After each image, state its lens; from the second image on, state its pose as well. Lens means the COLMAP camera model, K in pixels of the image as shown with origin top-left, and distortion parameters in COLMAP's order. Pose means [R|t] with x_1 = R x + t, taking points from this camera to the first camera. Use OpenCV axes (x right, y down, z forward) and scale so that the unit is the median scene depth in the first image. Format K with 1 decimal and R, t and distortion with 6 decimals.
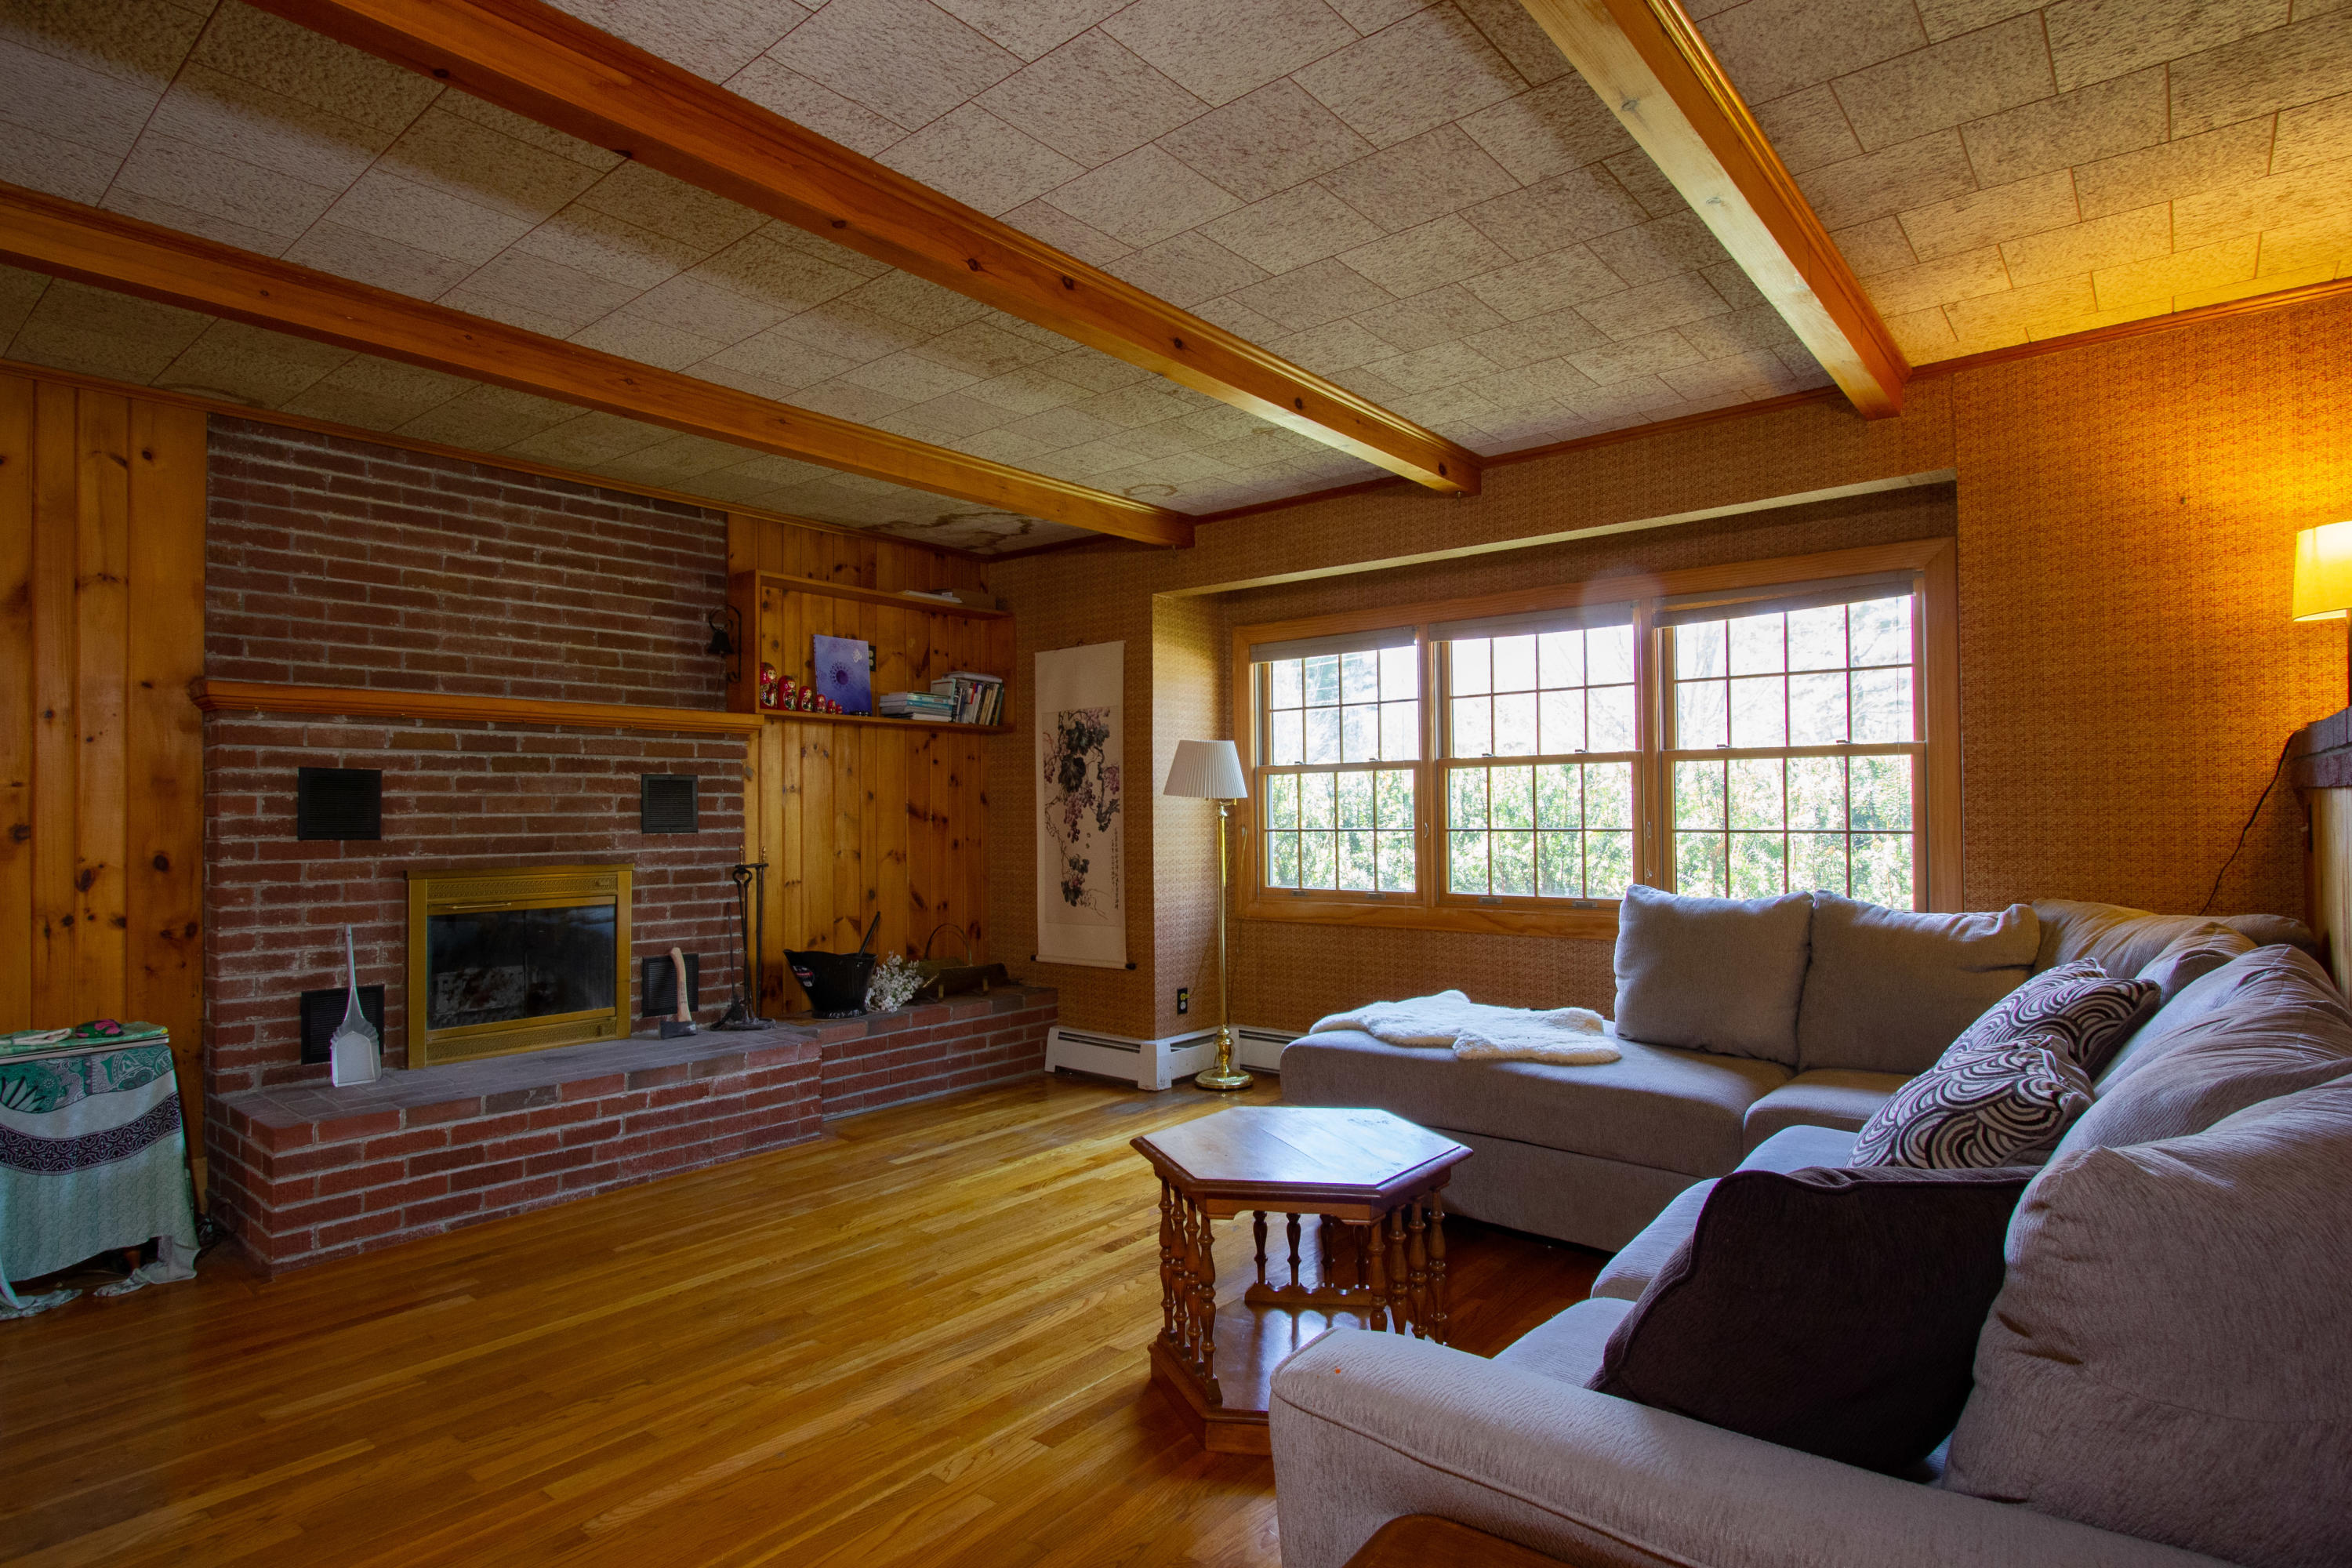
lens RADIAL K [[1239.6, 0, 1176.0], [0, 1239.6, 784.0], [0, 0, 1]] dist [-0.020136, 0.000802]
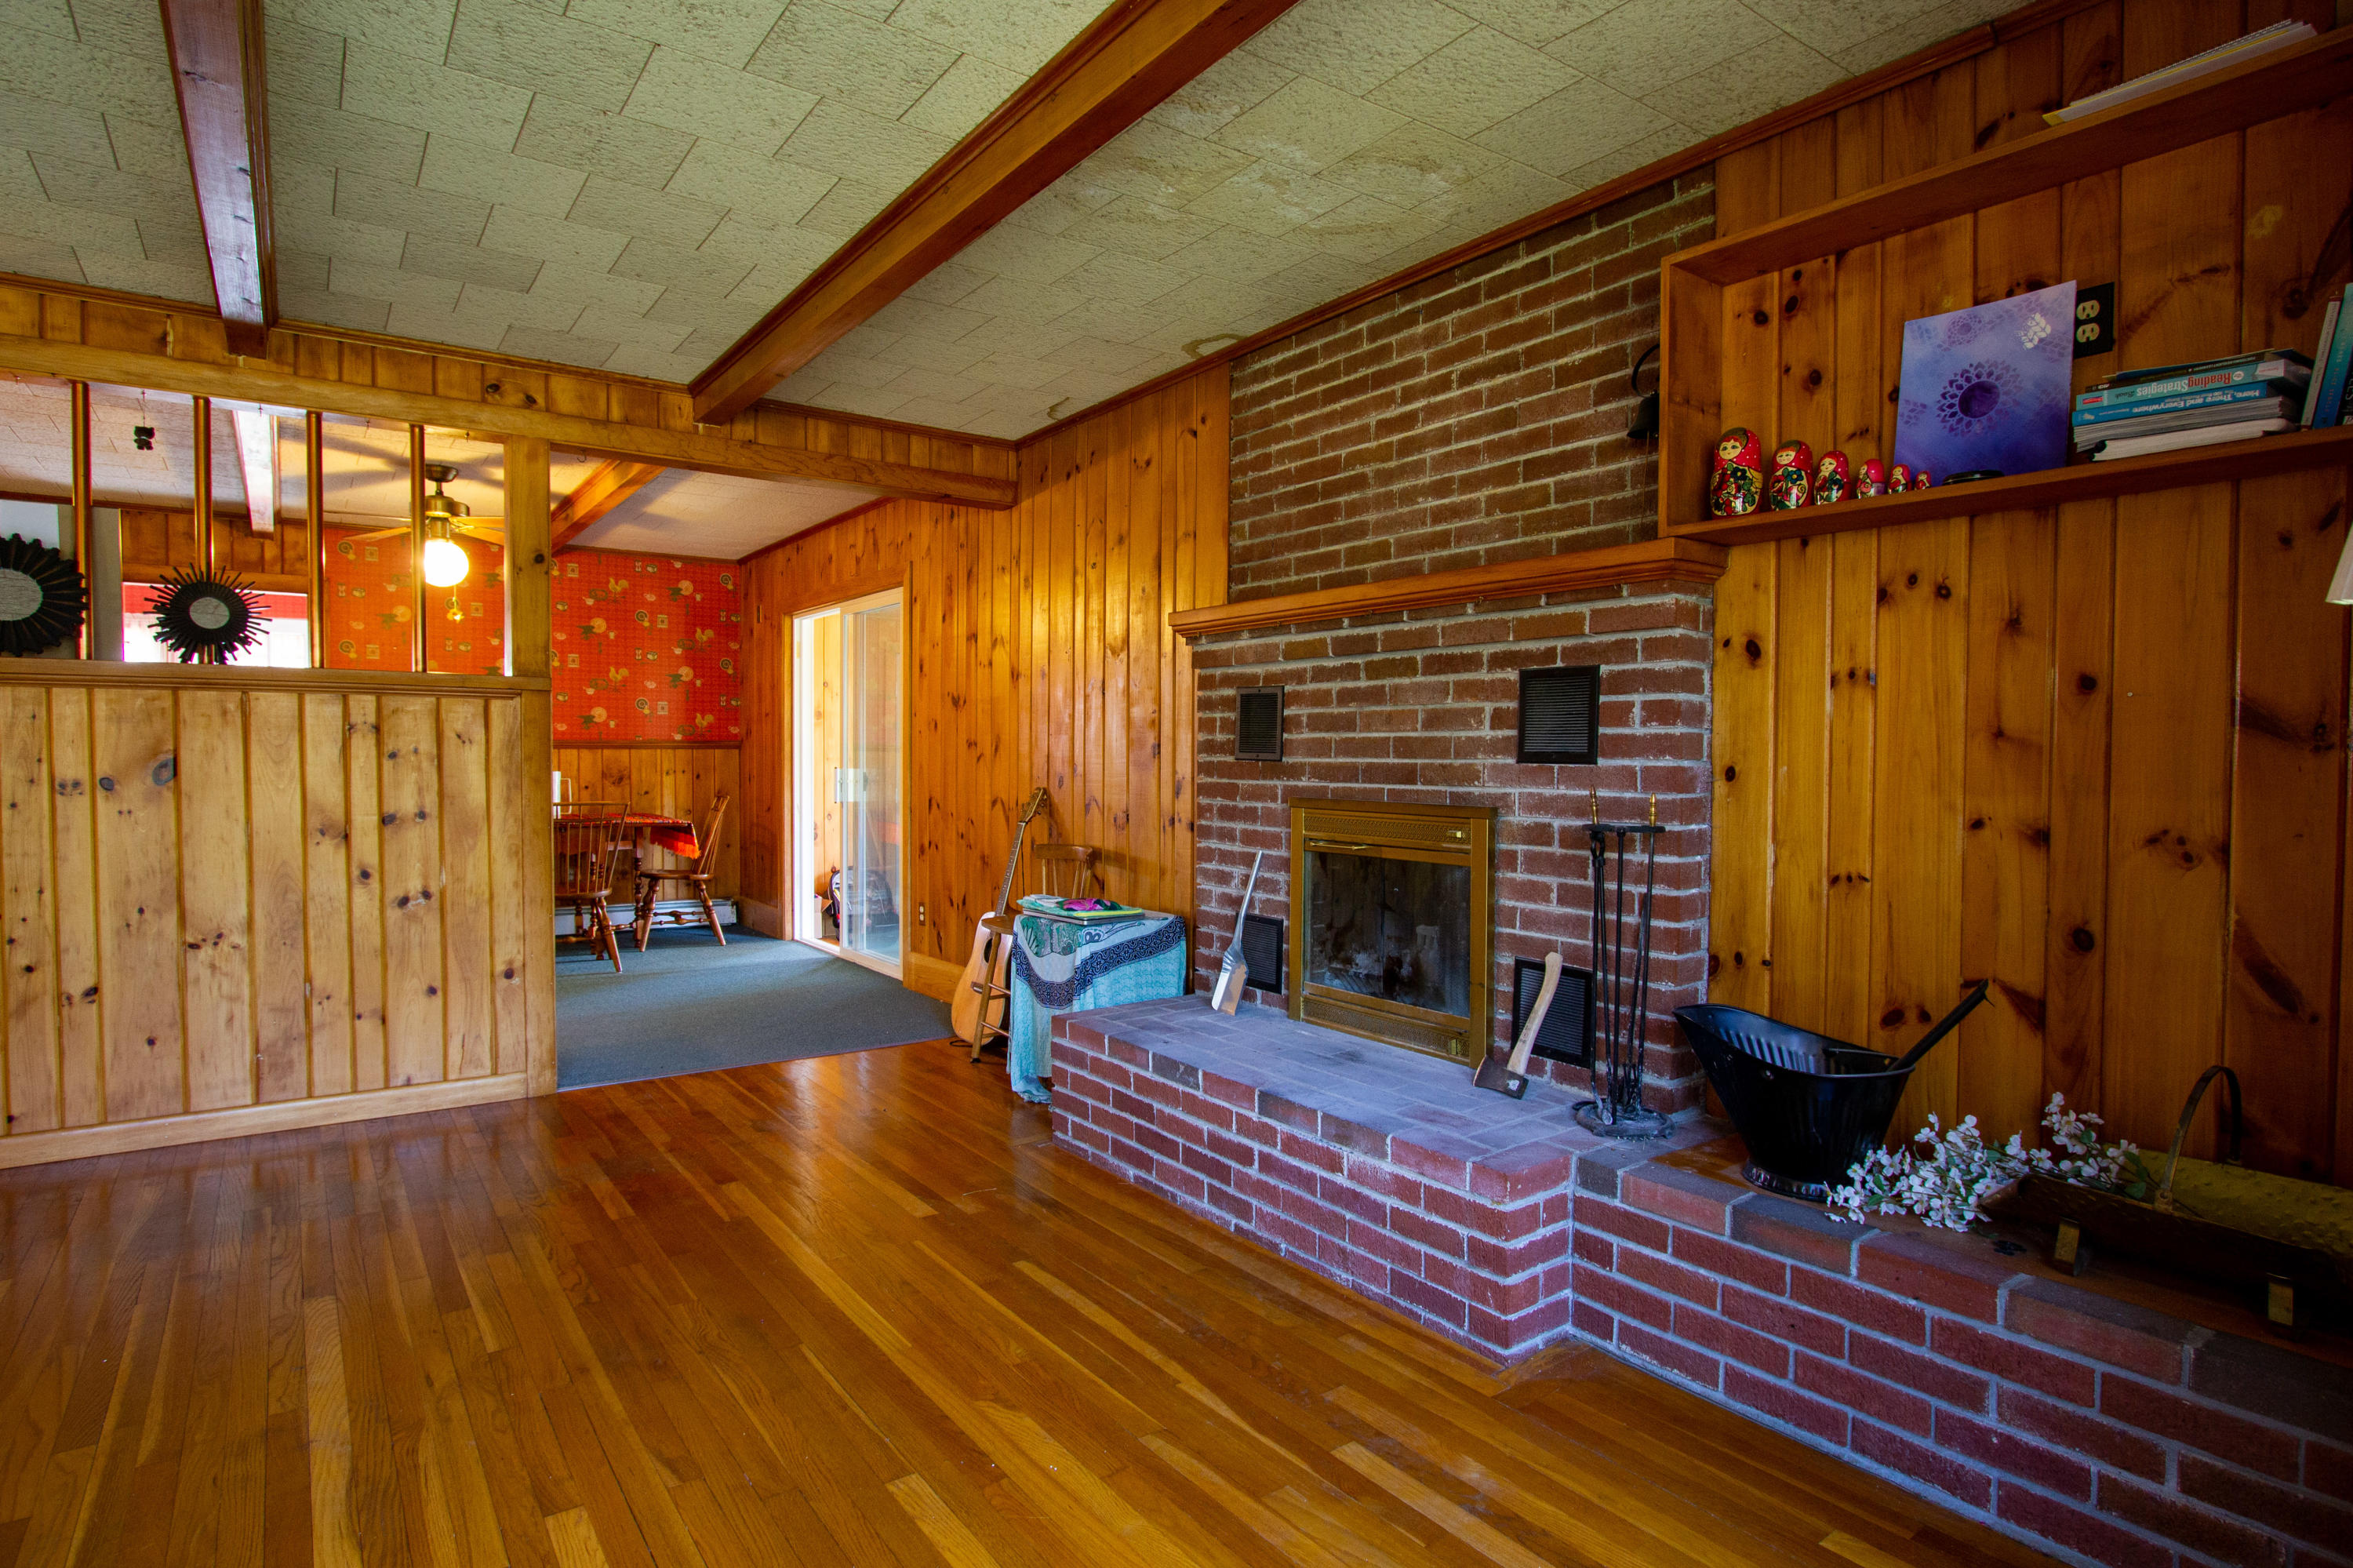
lens RADIAL K [[1240.1, 0, 1176.5], [0, 1240.1, 784.0], [0, 0, 1]] dist [-0.020136, 0.000802]
pose [[-0.248559, 0.030232, -0.968145, 0.244252], [0.017920, 0.999485, 0.026610, 0.032482], [0.968451, -0.010735, -0.248973, 1.046966]]
